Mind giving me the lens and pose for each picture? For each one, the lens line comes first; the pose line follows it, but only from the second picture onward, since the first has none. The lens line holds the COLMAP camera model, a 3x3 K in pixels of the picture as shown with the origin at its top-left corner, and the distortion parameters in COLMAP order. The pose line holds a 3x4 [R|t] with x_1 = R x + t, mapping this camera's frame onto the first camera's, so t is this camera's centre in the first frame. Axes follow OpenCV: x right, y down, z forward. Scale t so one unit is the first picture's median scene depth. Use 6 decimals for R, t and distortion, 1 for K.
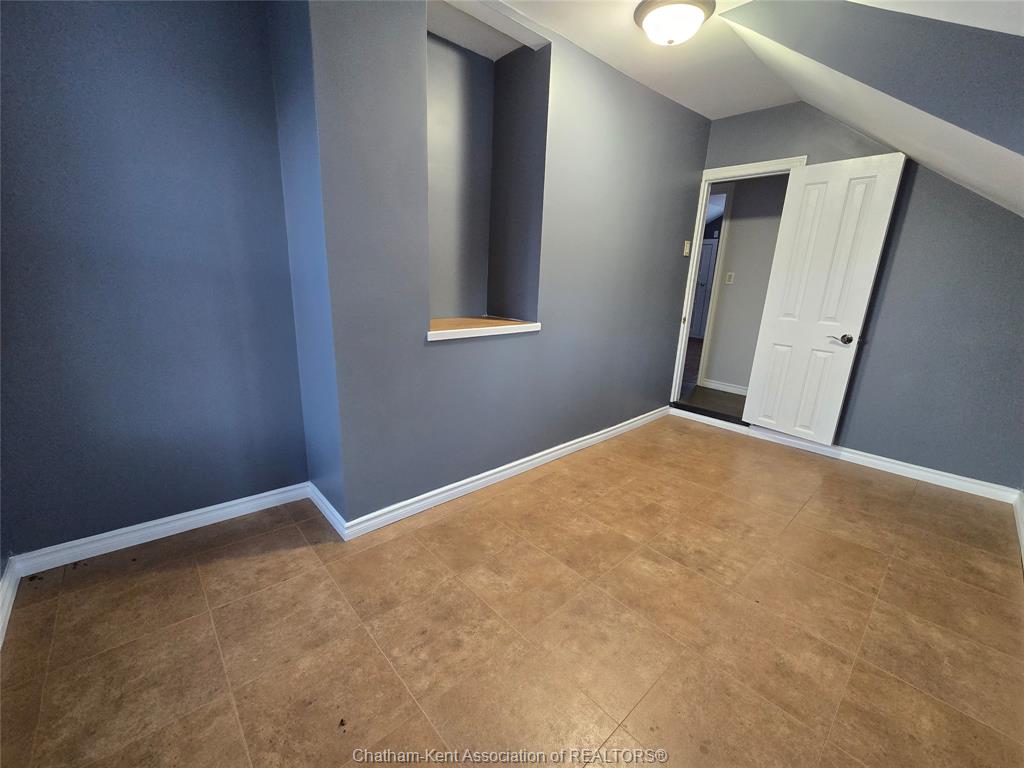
lens RADIAL K [[417.1, 0, 511.3], [0, 417.1, 383.9], [0, 0, 1]] dist [-0.002161, 0.000493]
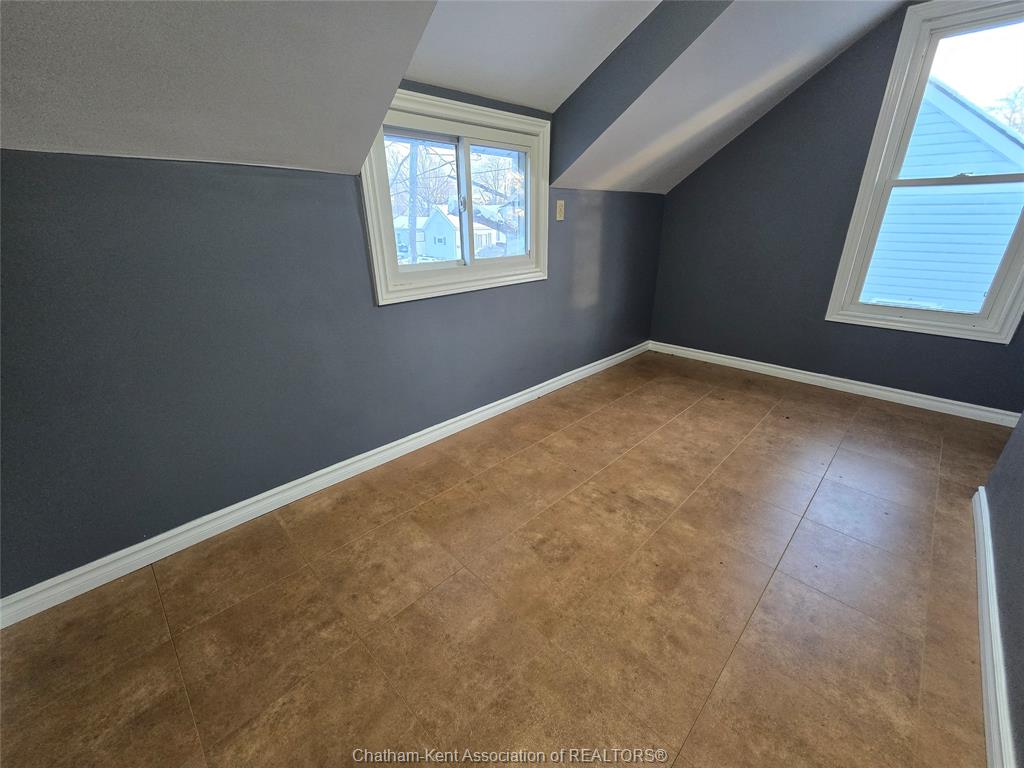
lens RADIAL K [[417.1, 0, 514.3], [0, 417.1, 385.6], [0, 0, 1]] dist [-0.002161, 0.000493]
pose [[-0.997613, -0.004640, -0.068894, 0.754341], [-0.045271, 0.797323, 0.601853, -0.380139], [0.052138, 0.603535, -0.795630, 1.608885]]
